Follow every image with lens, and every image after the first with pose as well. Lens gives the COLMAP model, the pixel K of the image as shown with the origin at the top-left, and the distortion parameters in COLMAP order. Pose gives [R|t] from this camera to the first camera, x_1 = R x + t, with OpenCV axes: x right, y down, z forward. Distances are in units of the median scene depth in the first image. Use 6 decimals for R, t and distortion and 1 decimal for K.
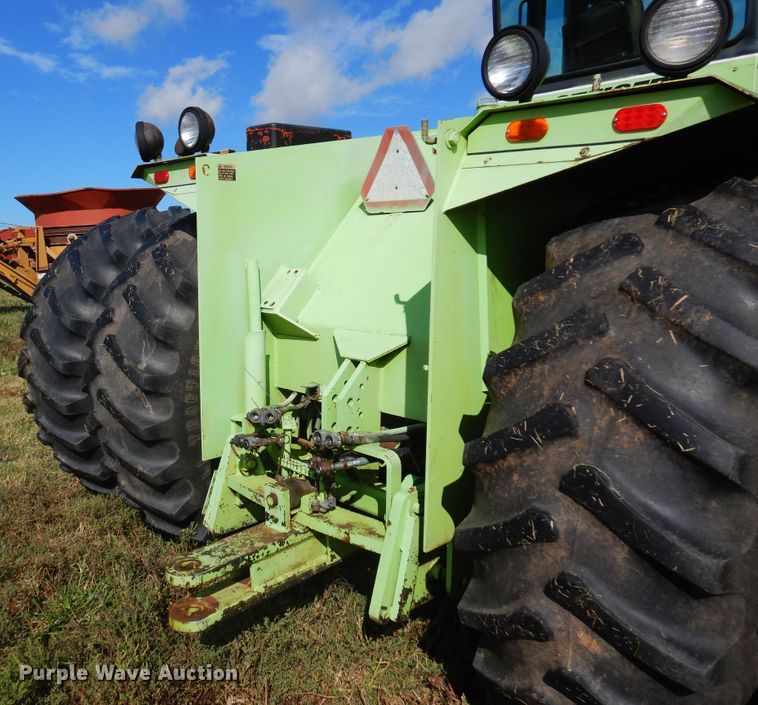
lens RADIAL K [[717.2, 0, 379.0], [0, 717.2, 352.5], [0, 0, 1]] dist [0.017667, 0.007709]
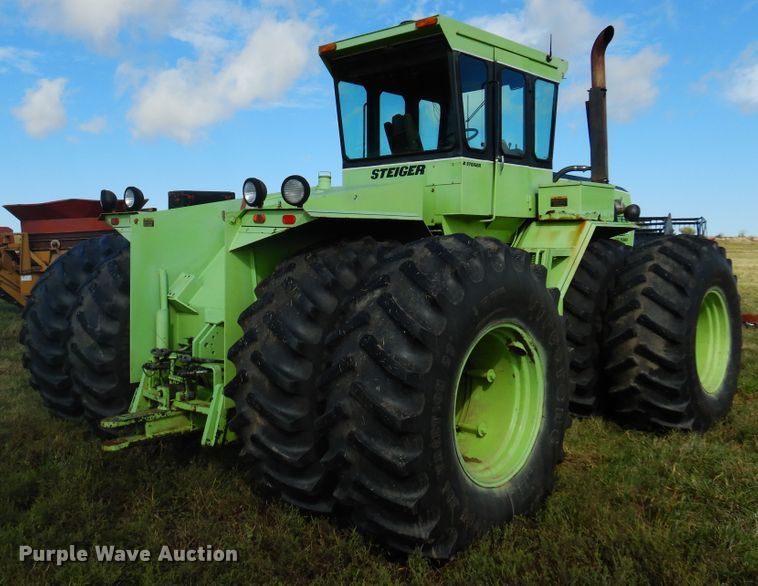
lens RADIAL K [[743.0, 0, 379.0], [0, 743.0, 293.0], [0, 0, 1]] dist [0.059132, 0.010171]
pose [[0.999904, 0.009206, 0.010398, 0.343201], [-0.008227, 0.995859, -0.090538, 0.092759], [-0.011188, 0.090444, 0.995839, -0.854202]]
